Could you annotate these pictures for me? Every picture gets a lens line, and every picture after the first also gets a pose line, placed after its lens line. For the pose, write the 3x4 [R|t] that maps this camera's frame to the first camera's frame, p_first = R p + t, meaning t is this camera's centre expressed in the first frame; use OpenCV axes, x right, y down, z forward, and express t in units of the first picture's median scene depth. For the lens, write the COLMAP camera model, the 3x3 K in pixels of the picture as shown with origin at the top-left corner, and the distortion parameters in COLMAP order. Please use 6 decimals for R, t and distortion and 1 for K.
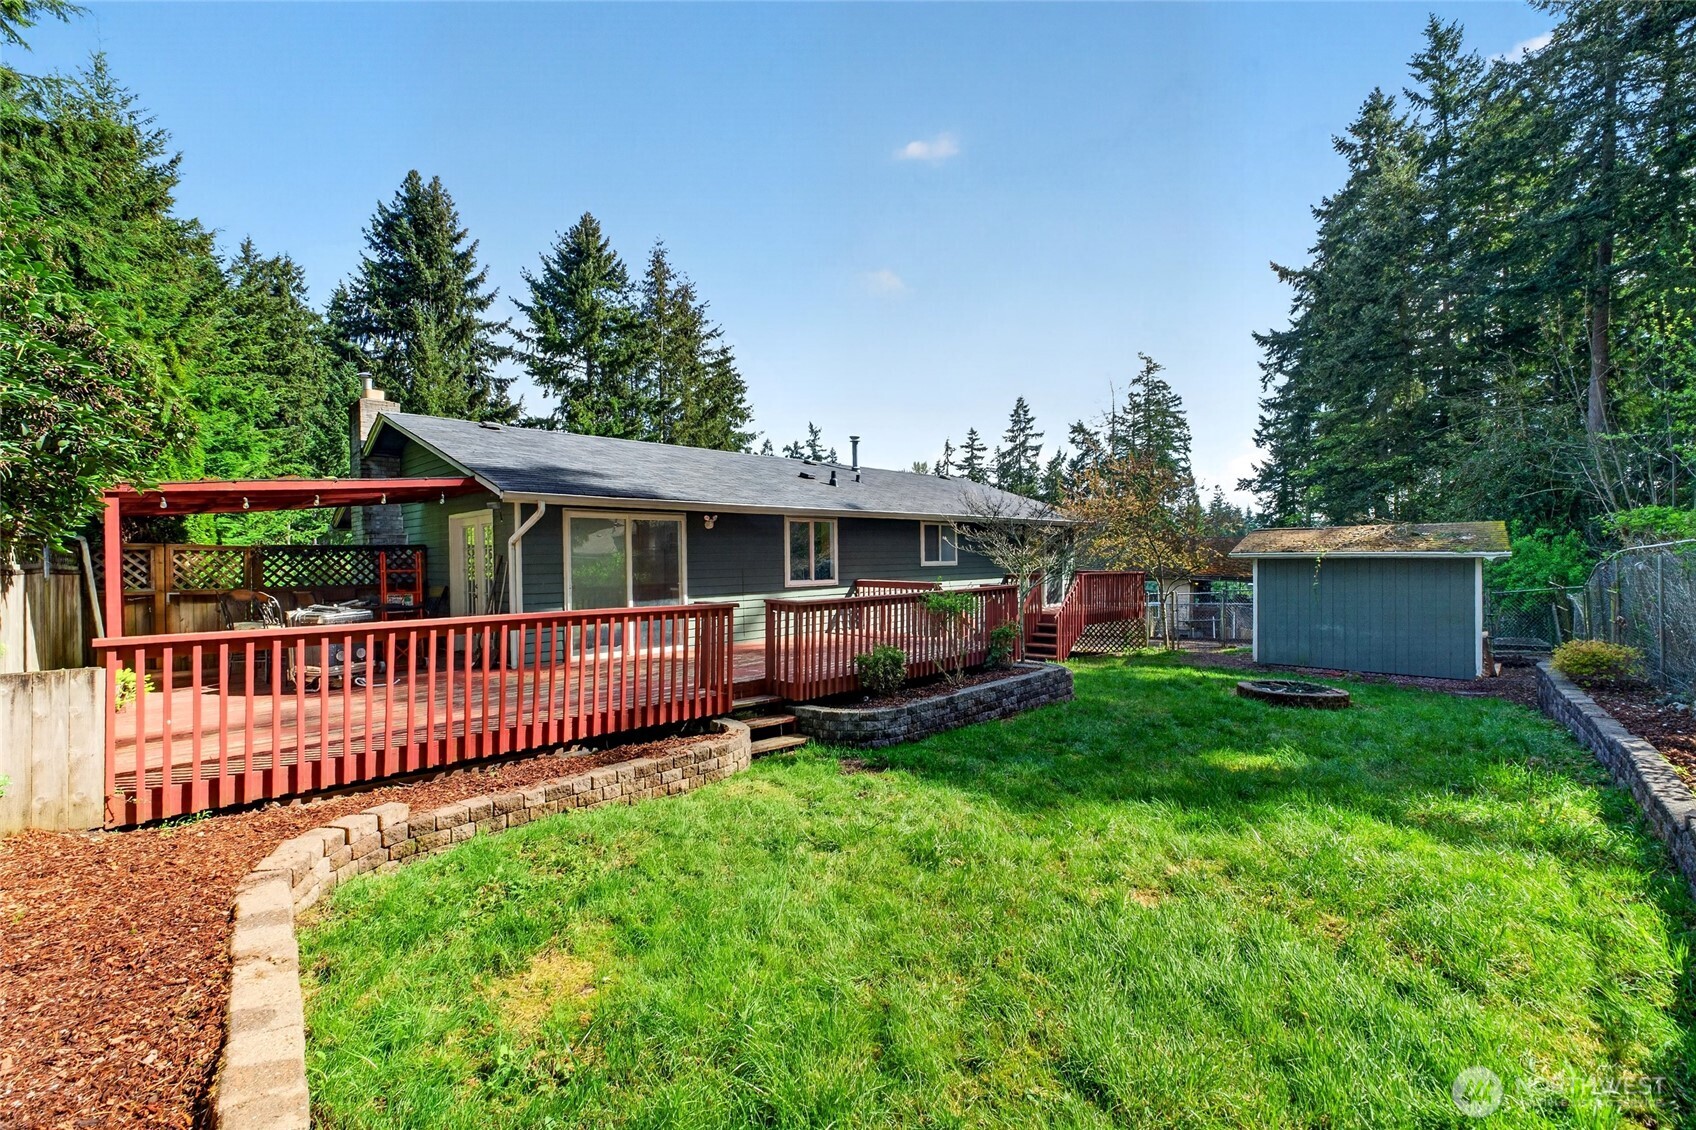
lens RADIAL K [[715.5, 0, 852.6], [0, 715.5, 565.7], [0, 0, 1]] dist [0.000156, -0.000136]
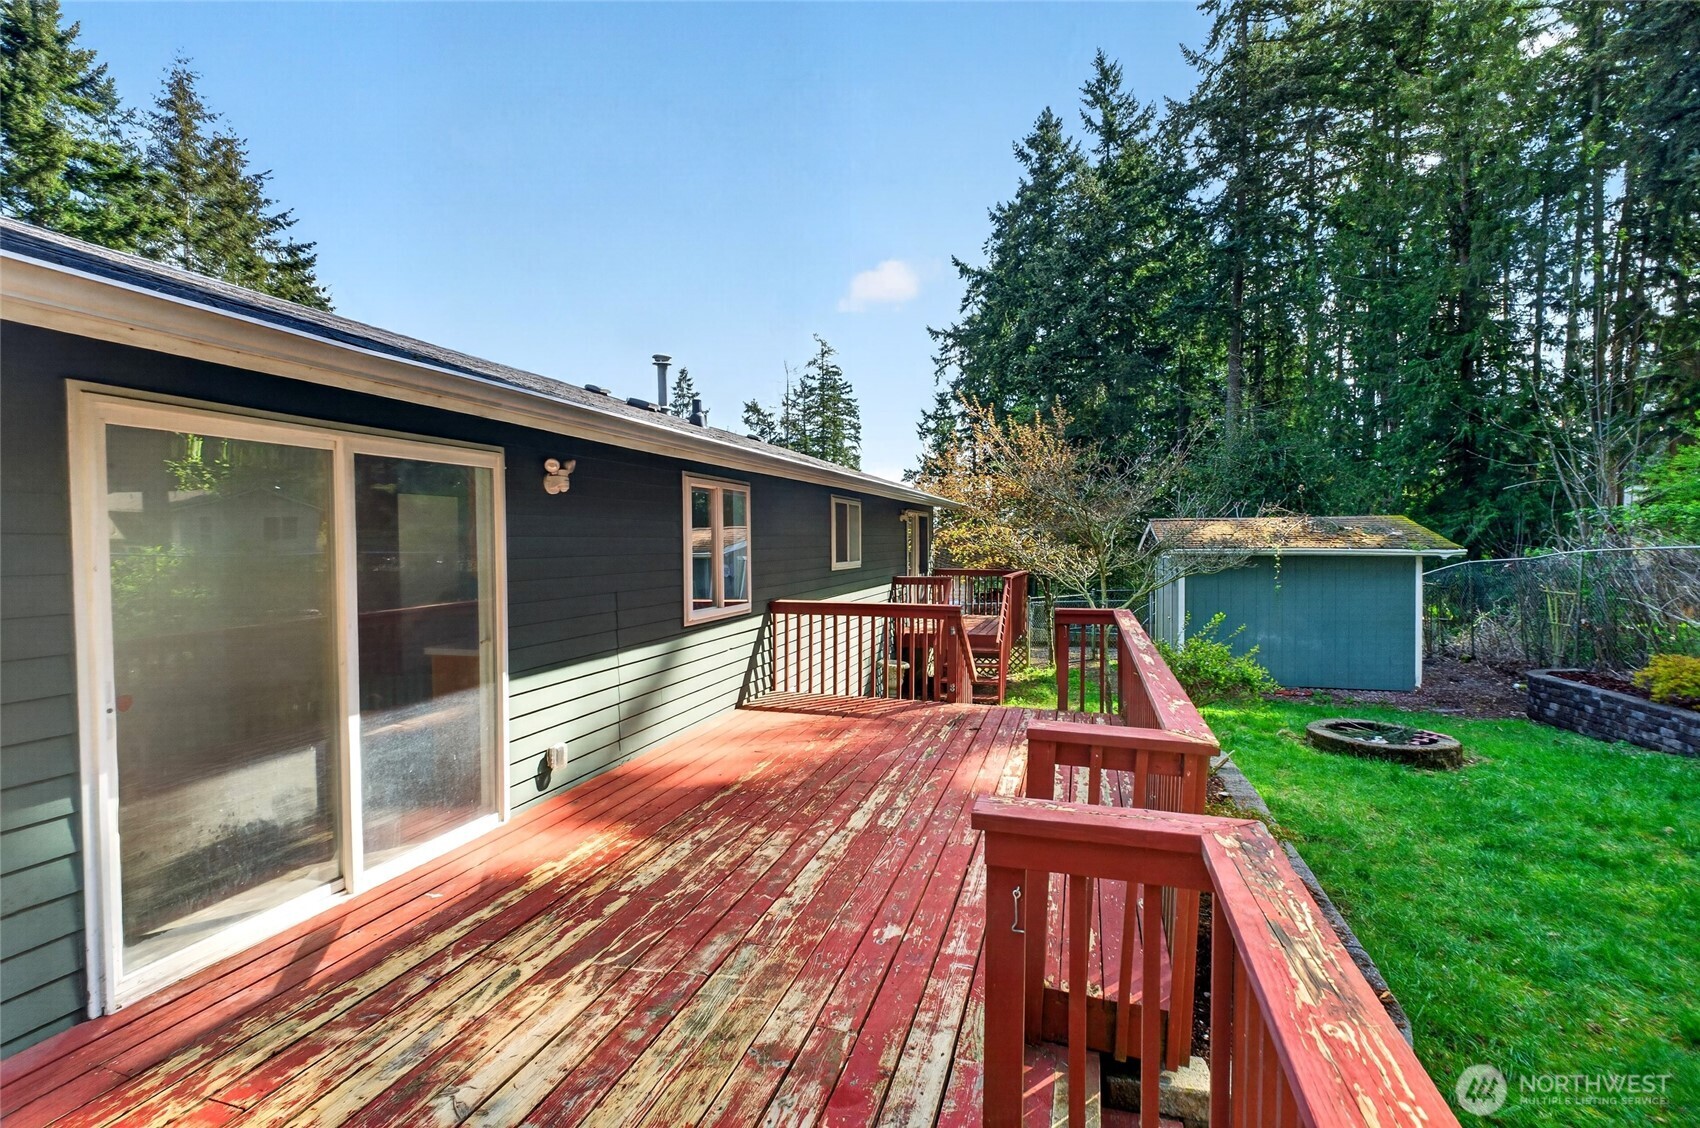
lens RADIAL K [[755.2, 0, 842.7], [0, 755.2, 562.4], [0, 0, 1]] dist [-0.001036, -0.004638]
pose [[0.888941, -0.009658, 0.457919, -0.056053], [0.004640, 0.999916, 0.012081, -0.004224], [-0.457997, -0.008615, 0.888912, 0.126967]]
